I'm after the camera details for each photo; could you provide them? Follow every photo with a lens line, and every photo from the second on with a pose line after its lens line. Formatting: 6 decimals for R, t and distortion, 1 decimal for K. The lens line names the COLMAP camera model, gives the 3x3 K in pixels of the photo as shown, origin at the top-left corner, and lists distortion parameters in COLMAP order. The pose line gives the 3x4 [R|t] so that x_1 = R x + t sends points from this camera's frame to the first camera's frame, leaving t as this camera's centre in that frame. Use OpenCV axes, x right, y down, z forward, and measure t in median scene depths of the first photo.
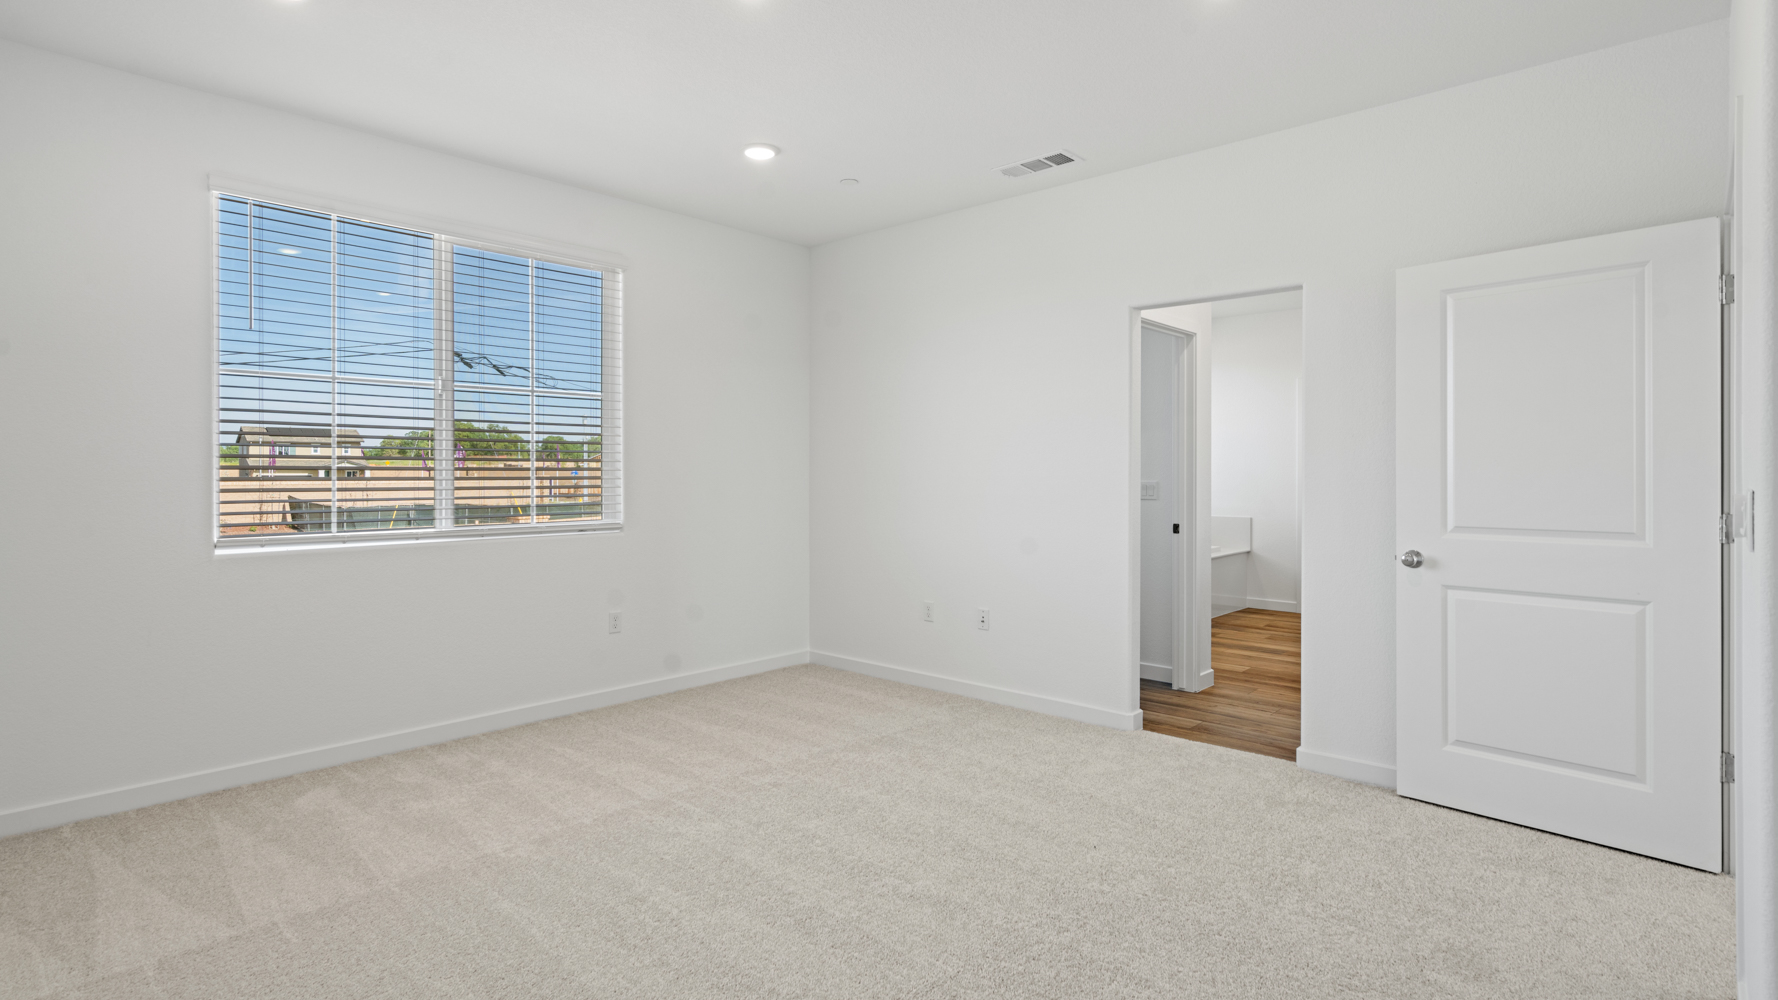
lens RADIAL K [[876.3, 0, 889.0], [0, 876.3, 500.0], [0, 0, 1]] dist [-0.000497, 0.000681]
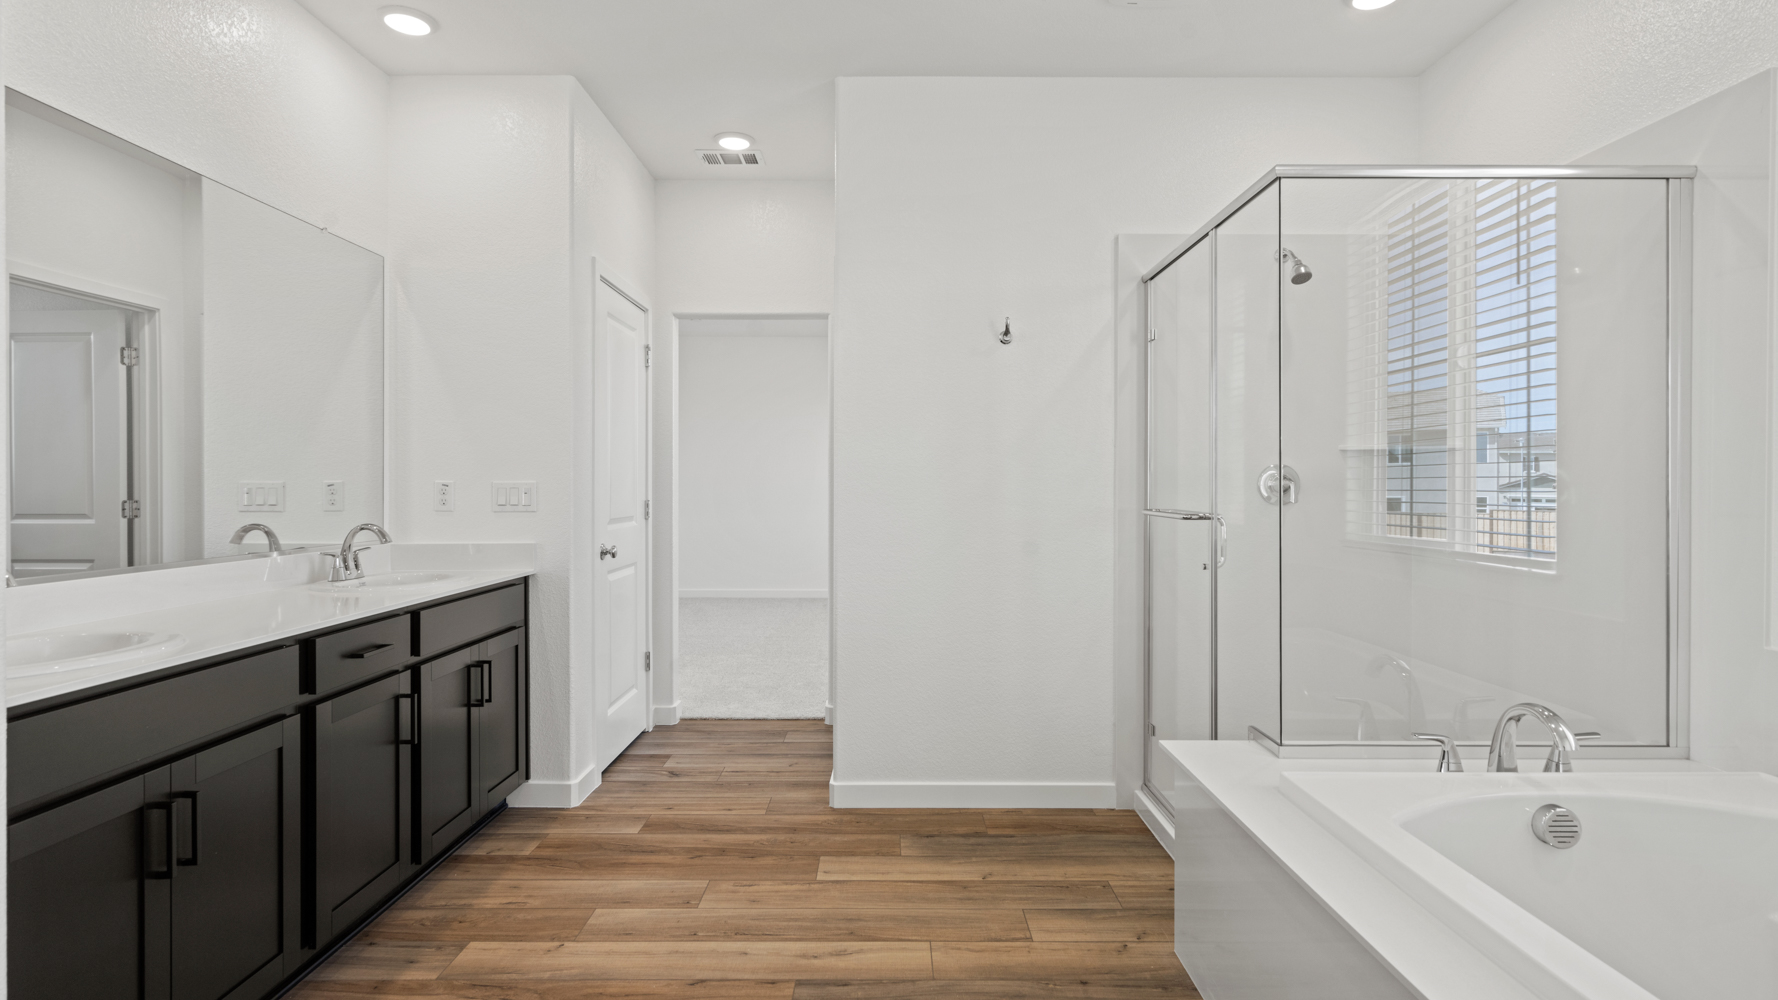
lens RADIAL K [[876.3, 0, 889.0], [0, 876.3, 500.0], [0, 0, 1]] dist [-0.000497, 0.000681]
pose [[-0.740329, 0.008267, -0.672194, 1.089328], [-0.021823, 0.999102, 0.036323, -0.046375], [0.671890, 0.041560, -0.739484, 2.126464]]
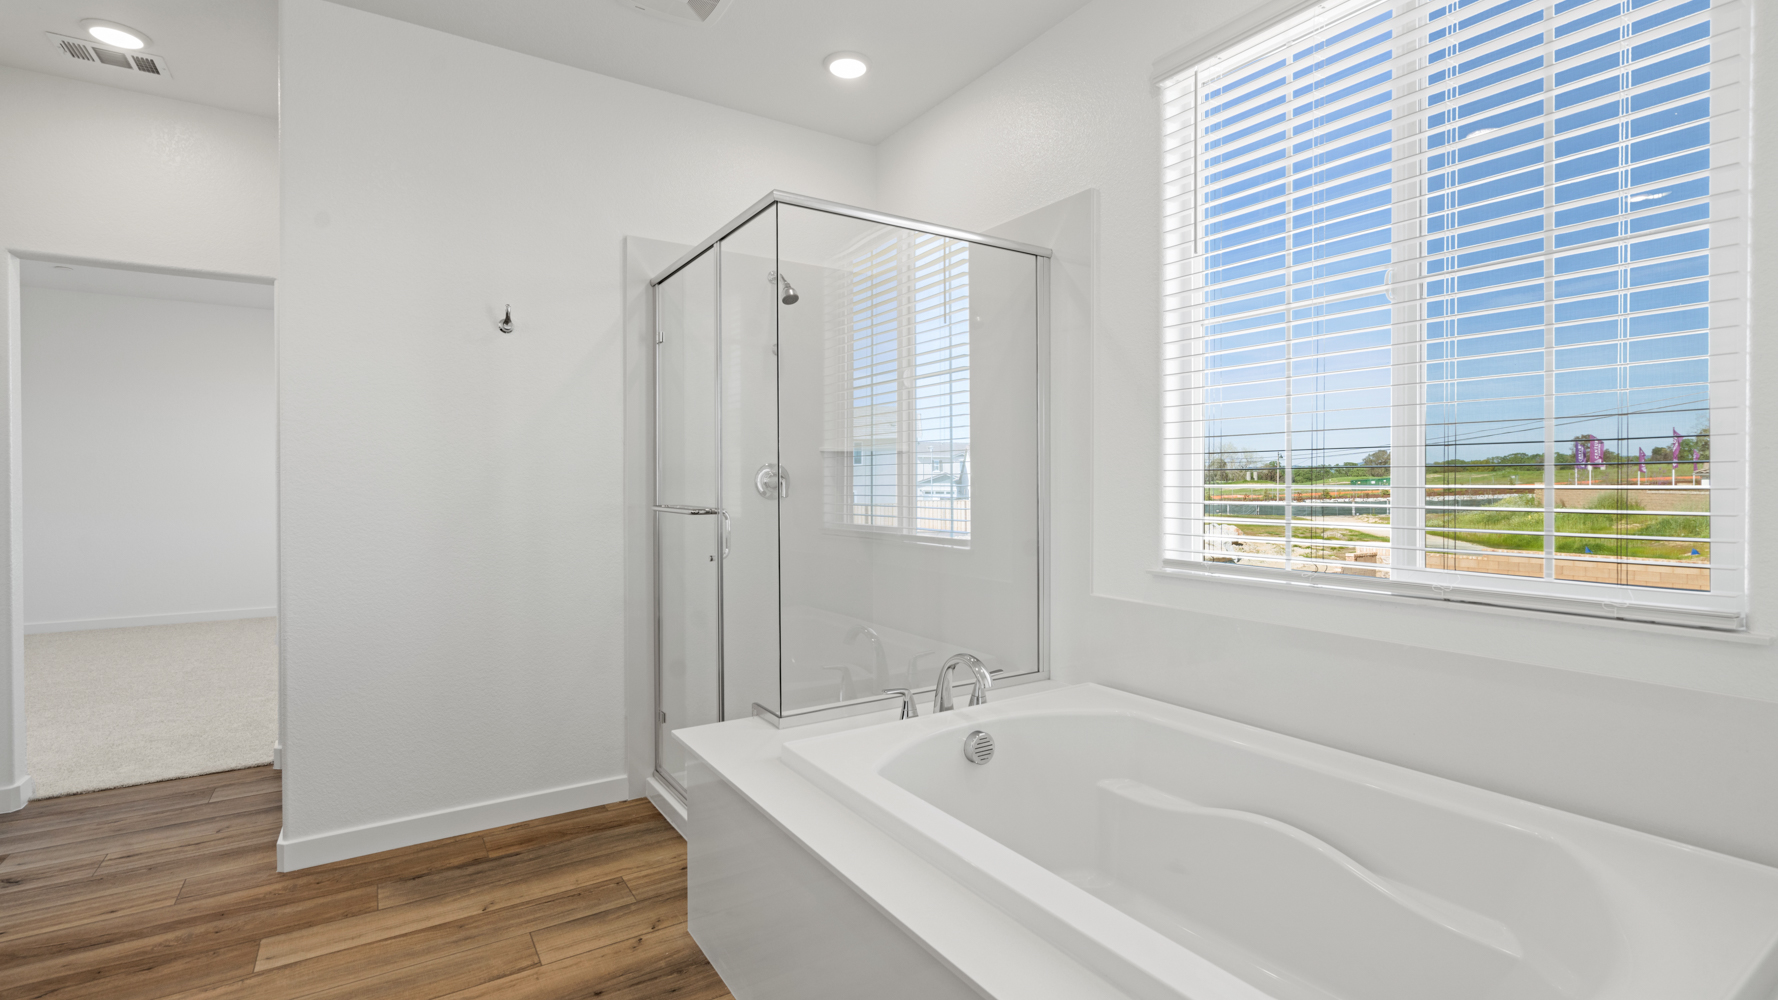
lens RADIAL K [[809.8, 0, 884.0], [0, 809.8, 481.9], [0, 0, 1]] dist [-0.001587, 0.000901]
pose [[-0.264654, -0.001065, -0.964343, 1.058157], [-0.024873, 0.999674, 0.005722, -0.045767], [0.964023, 0.025500, -0.264595, 2.102450]]
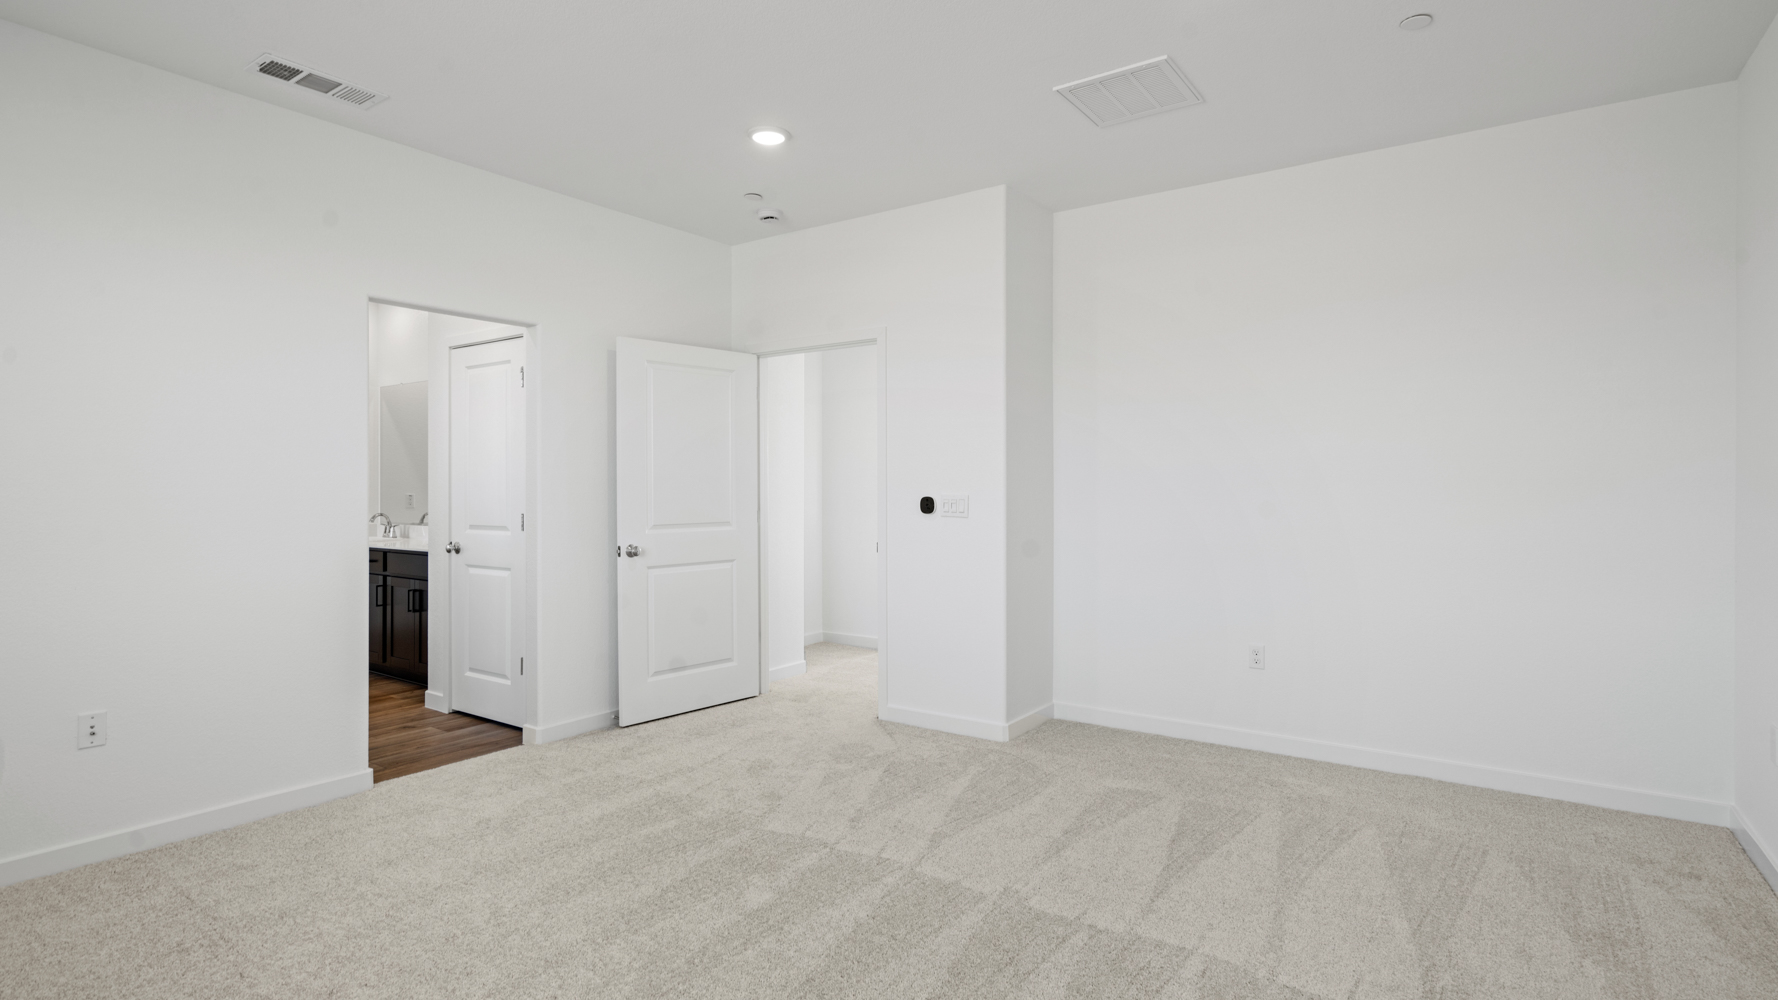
lens RADIAL K [[876.3, 0, 889.0], [0, 876.3, 500.0], [0, 0, 1]] dist [-0.000497, 0.000681]
pose [[-0.128056, -0.014758, 0.991657, -0.738925], [0.027053, 0.999465, 0.018367, -0.024436], [-0.991398, 0.029179, -0.127589, 0.696073]]
